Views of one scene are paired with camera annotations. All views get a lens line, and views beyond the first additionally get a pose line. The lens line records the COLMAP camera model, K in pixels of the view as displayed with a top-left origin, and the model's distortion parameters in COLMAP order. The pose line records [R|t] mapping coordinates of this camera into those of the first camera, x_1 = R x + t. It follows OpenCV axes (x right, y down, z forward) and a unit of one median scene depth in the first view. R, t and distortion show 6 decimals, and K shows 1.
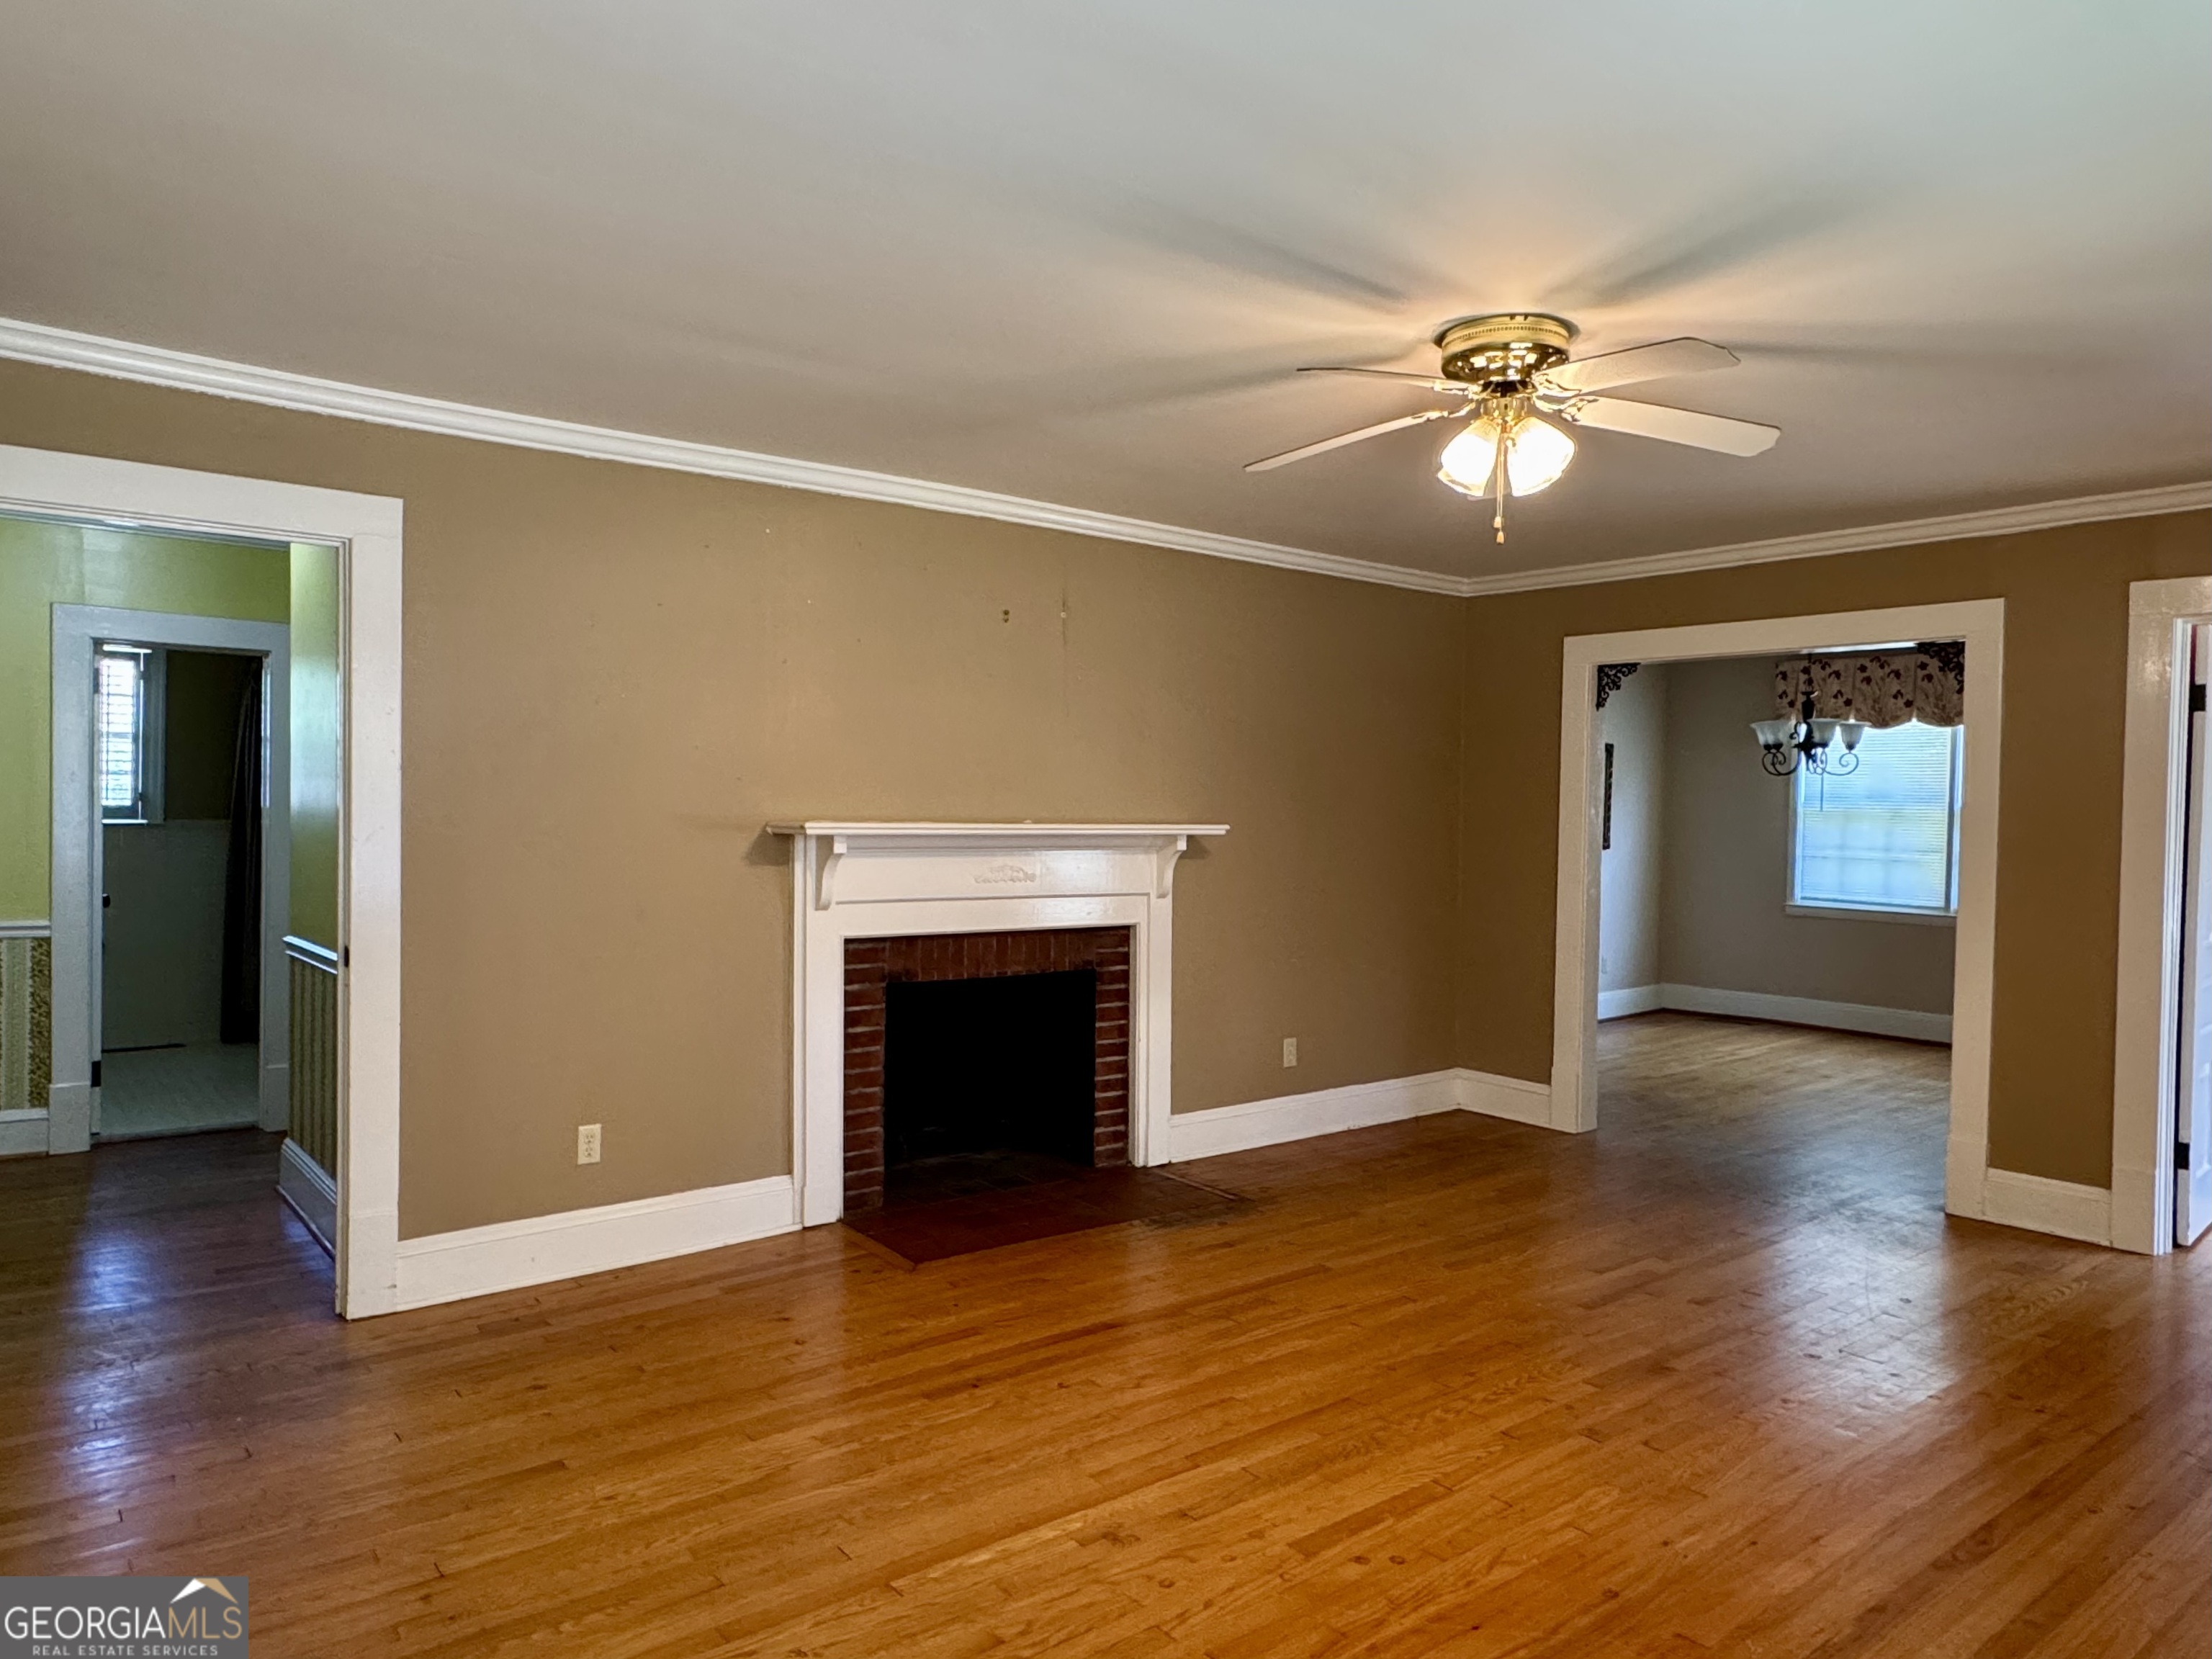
lens RADIAL K [[1454.1, 0, 1106.0], [0, 1454.1, 829.5], [0, 0, 1]] dist [0.021456, -0.000338]
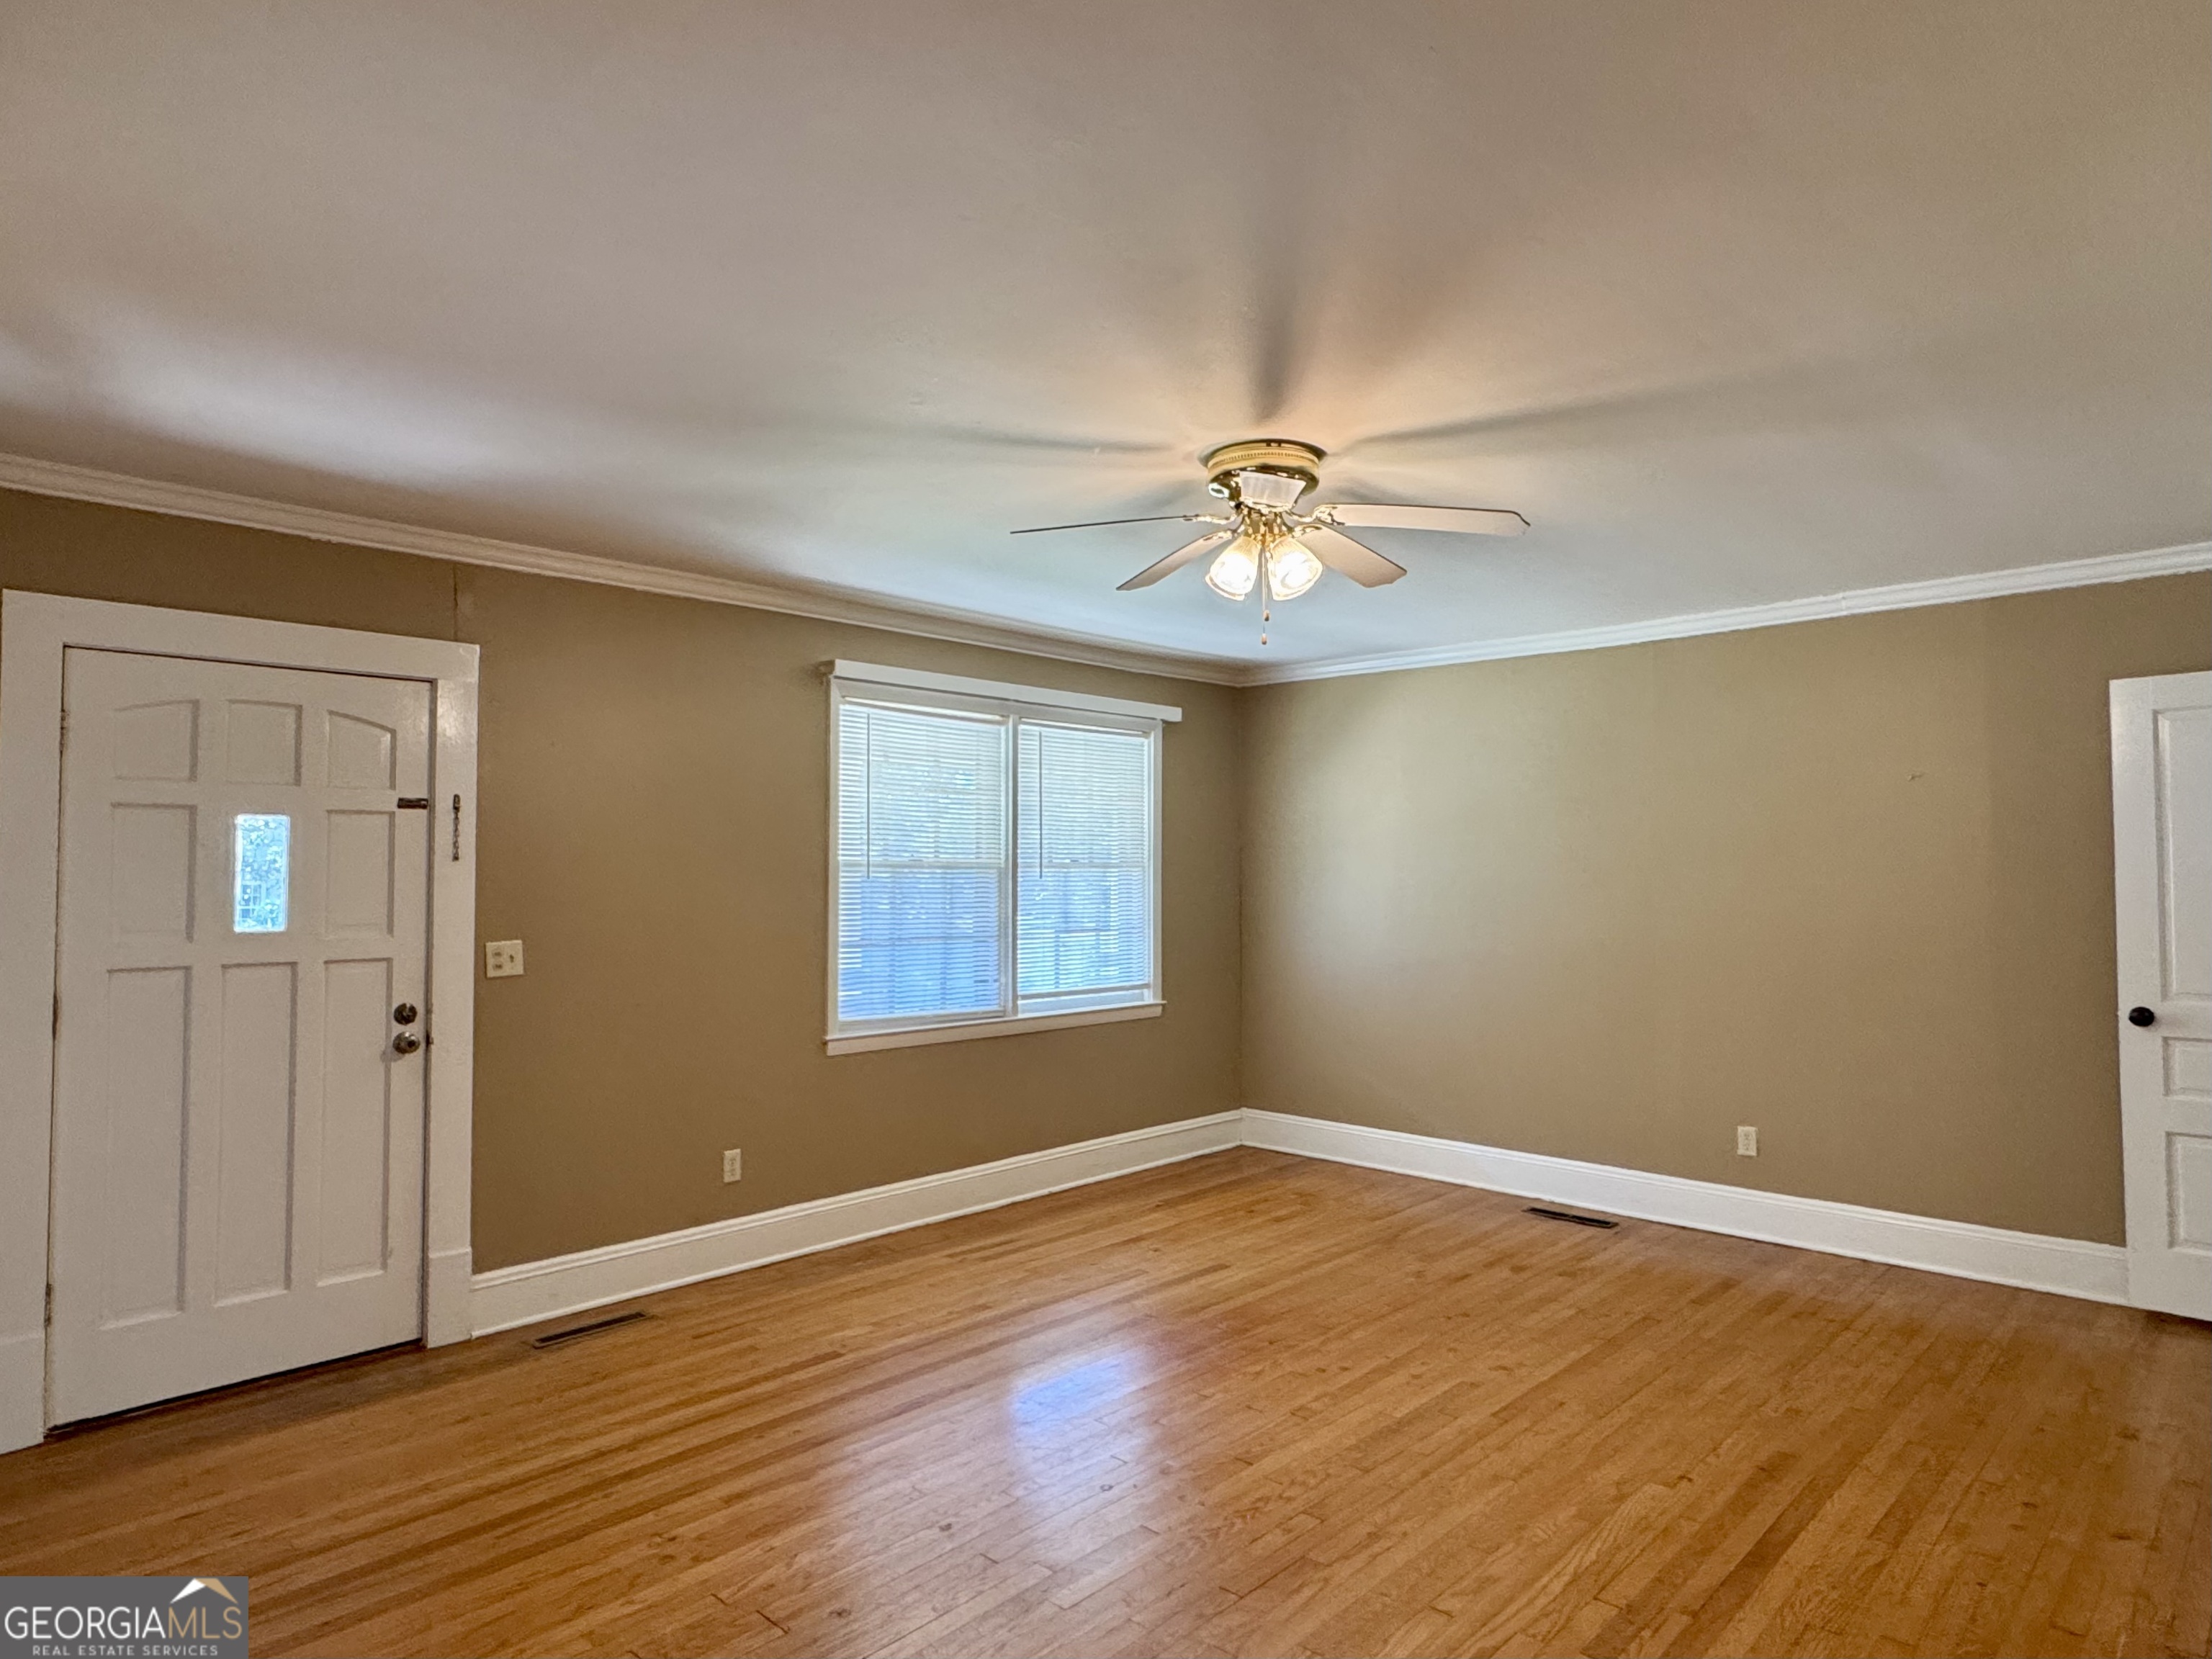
lens RADIAL K [[1316.7, 0, 1111.6], [0, 1316.7, 822.4], [0, 0, 1]] dist [0.004899, 0.001238]
pose [[-0.989444, -0.019842, -0.143548, 0.512181], [-0.017269, 0.999668, -0.019149, -0.036929], [0.143881, -0.016468, -0.989458, 1.917923]]
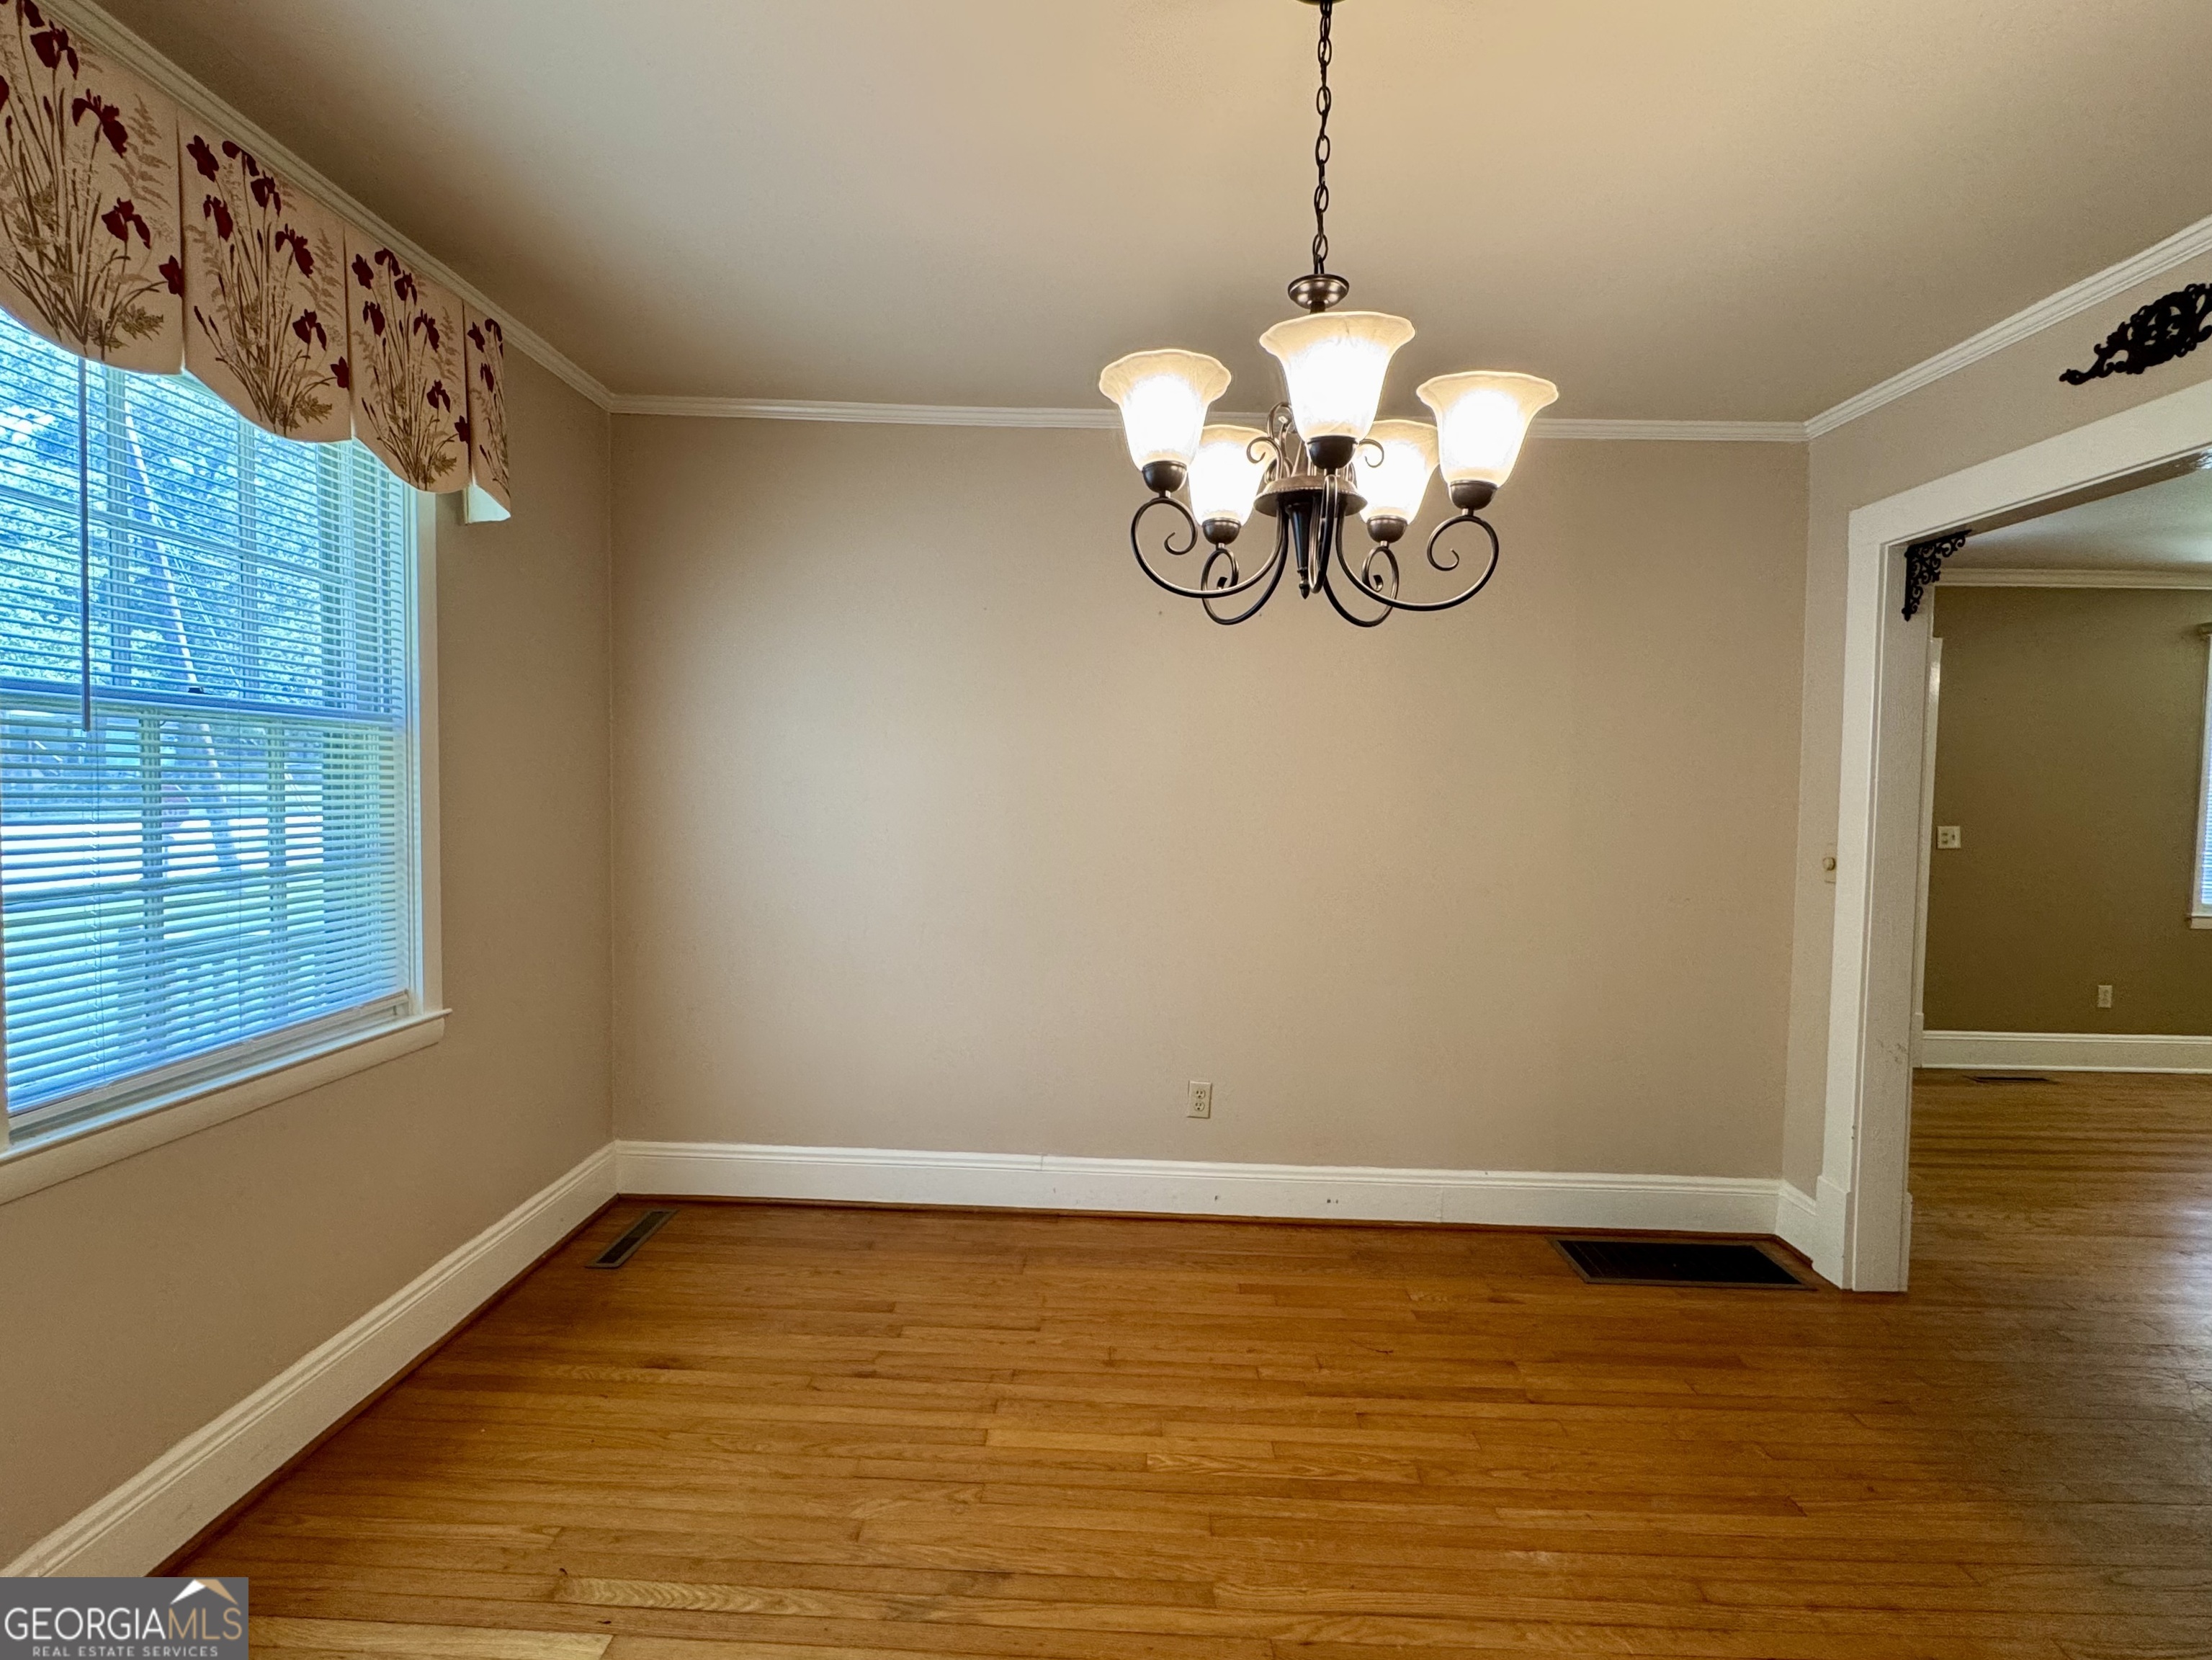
lens RADIAL K [[1054.1, 0, 1099.2], [0, 1054.1, 821.8], [0, 0, 1]] dist [-0.000275, -0.000377]
pose [[-0.771390, -0.057317, 0.633776, 0.876589], [-0.019841, 0.997618, 0.066072, -0.024410], [-0.636053, 0.038393, -0.770689, 2.612408]]
